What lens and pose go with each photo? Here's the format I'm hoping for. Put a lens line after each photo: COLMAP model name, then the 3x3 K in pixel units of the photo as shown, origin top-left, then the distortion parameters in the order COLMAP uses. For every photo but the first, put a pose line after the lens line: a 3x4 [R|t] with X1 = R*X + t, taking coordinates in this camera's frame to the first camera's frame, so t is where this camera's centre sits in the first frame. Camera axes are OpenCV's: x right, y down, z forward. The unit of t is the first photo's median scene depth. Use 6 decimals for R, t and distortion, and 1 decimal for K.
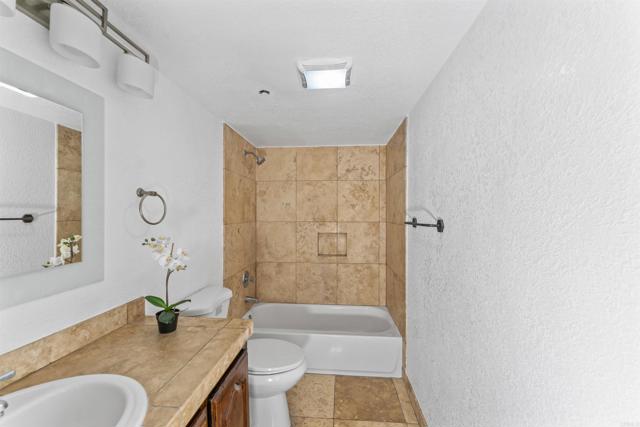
lens RADIAL K [[255.6, 0, 320.0], [0, 255.6, 213.5], [0, 0, 1]] dist [0.001417, -0.000132]
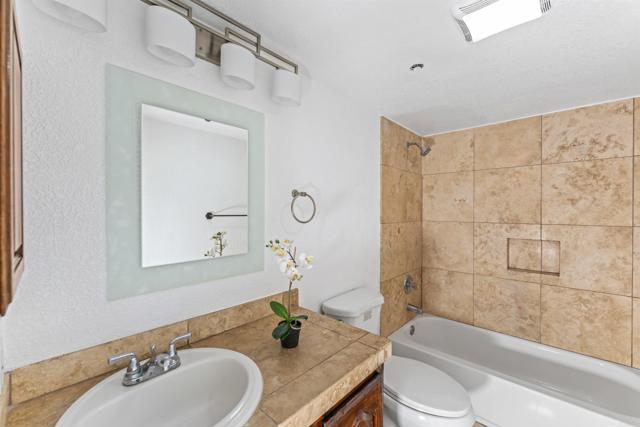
lens RADIAL K [[262.5, 0, 320.5], [0, 262.5, 211.4], [0, 0, 1]] dist [-0.001992, -0.000035]
pose [[0.788910, 0.001593, -0.614507, 0.043255], [-0.000427, 0.999998, 0.002044, -0.004274], [0.614509, -0.001351, 0.788909, 0.097485]]
